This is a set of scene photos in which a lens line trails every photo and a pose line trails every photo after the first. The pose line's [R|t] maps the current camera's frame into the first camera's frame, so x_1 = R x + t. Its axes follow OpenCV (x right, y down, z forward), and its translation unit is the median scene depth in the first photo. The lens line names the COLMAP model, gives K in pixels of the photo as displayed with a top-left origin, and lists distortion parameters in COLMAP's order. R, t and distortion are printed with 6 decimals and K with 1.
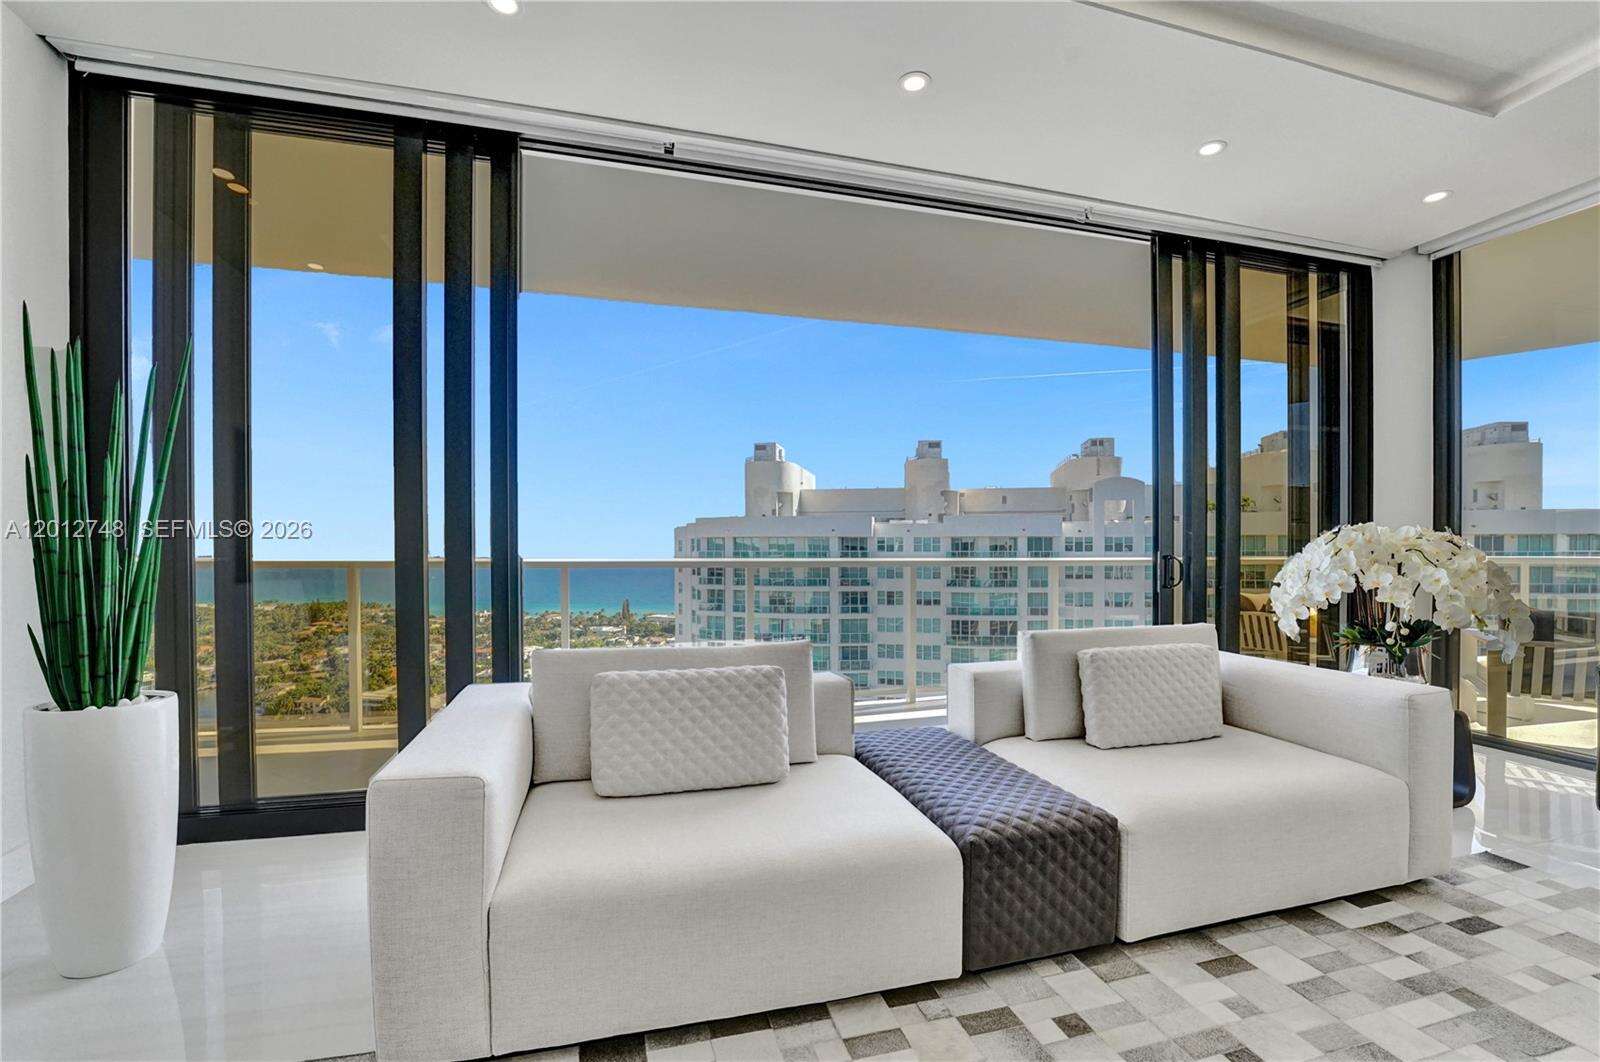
lens RADIAL K [[690.4, 0, 807.7], [0, 690.4, 556.2], [0, 0, 1]] dist [-0.032820, 0.005250]
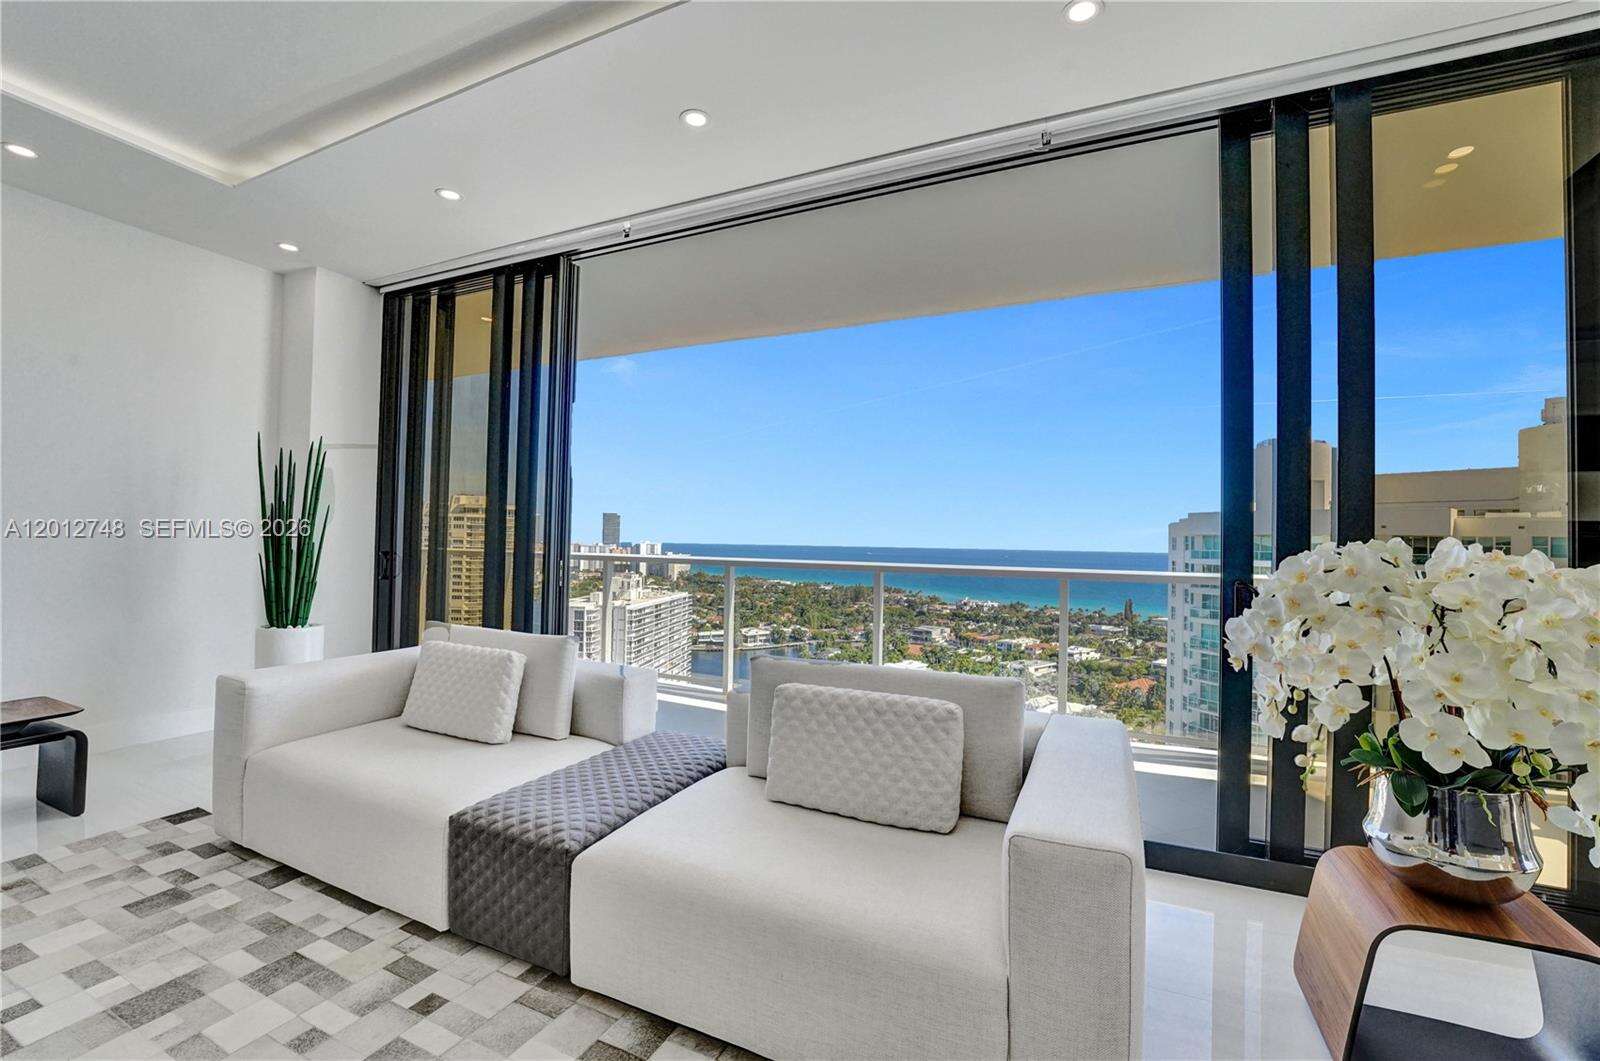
lens RADIAL K [[678.8, 0, 803.0], [0, 678.8, 523.3], [0, 0, 1]] dist [-0.026218, 0.000353]
pose [[0.753592, -0.004416, -0.657327, 0.698690], [-0.023441, 0.999161, -0.033586, -0.027874], [0.656924, 0.040718, 0.752857, 0.251095]]
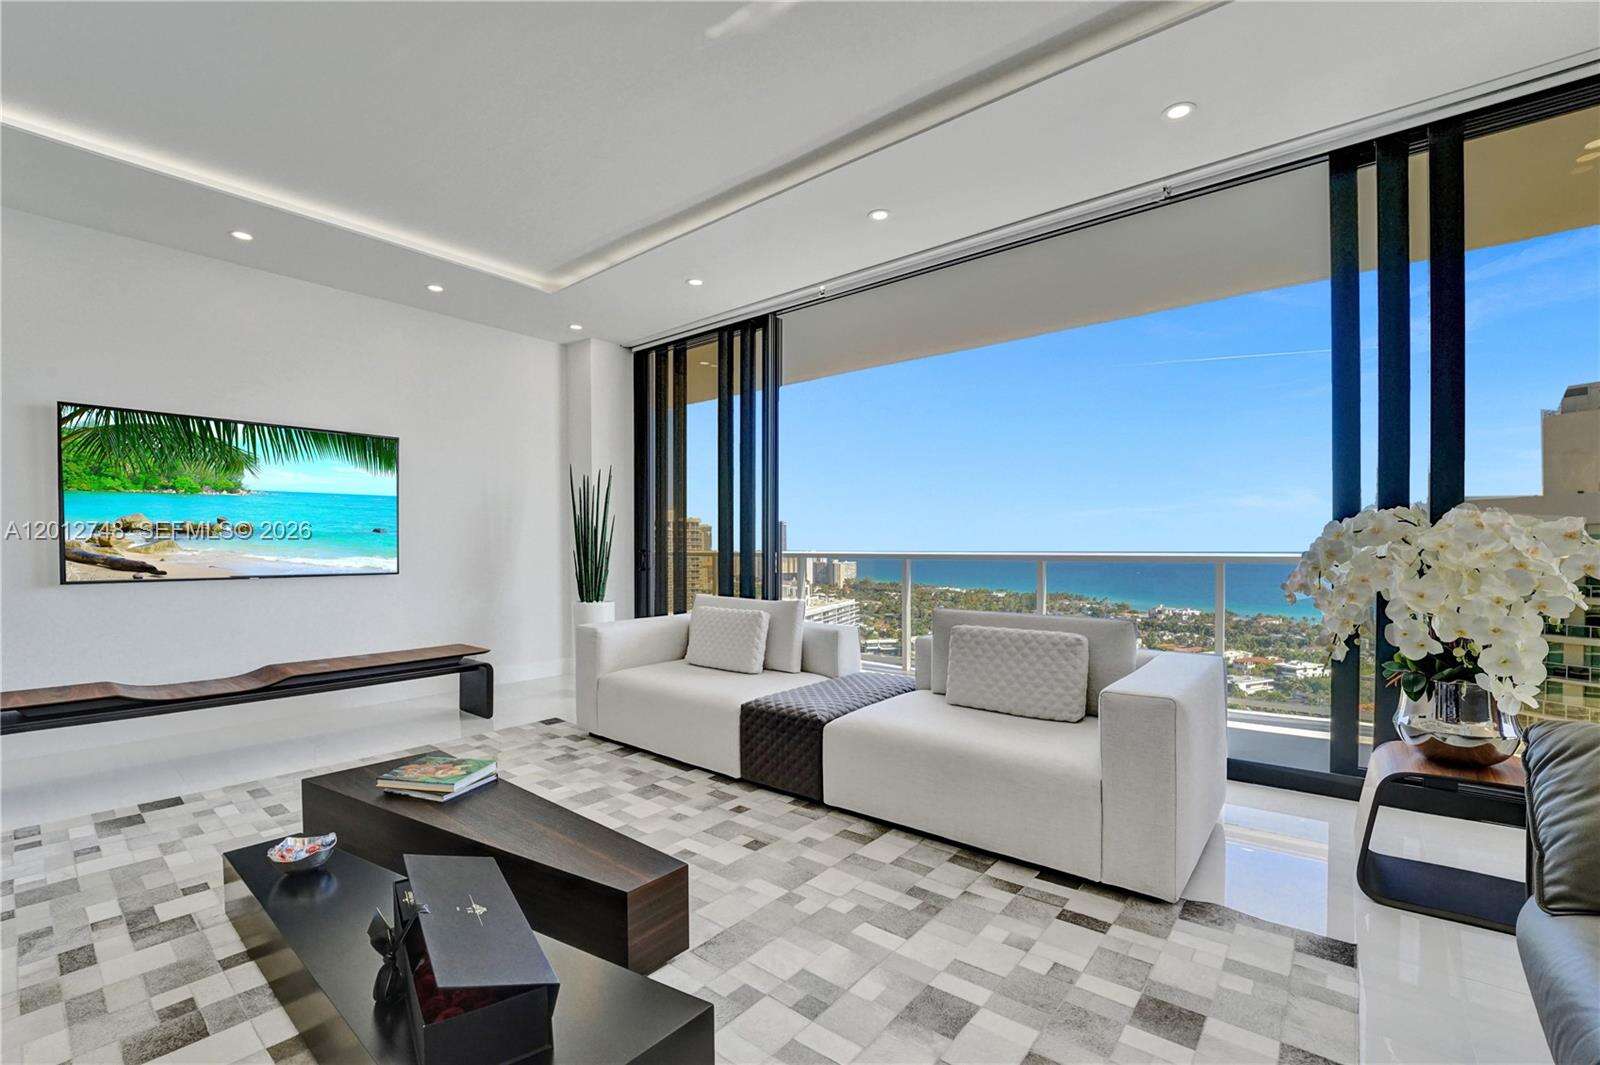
lens RADIAL K [[691.2, 0, 793.6], [0, 691.2, 543.5], [0, 0, 1]] dist [-0.026101, 0.000425]
pose [[0.564358, -0.005818, -0.825510, 0.892982], [-0.004447, 0.999939, -0.010088, 0.001538], [0.825518, 0.009364, 0.564297, 0.035269]]
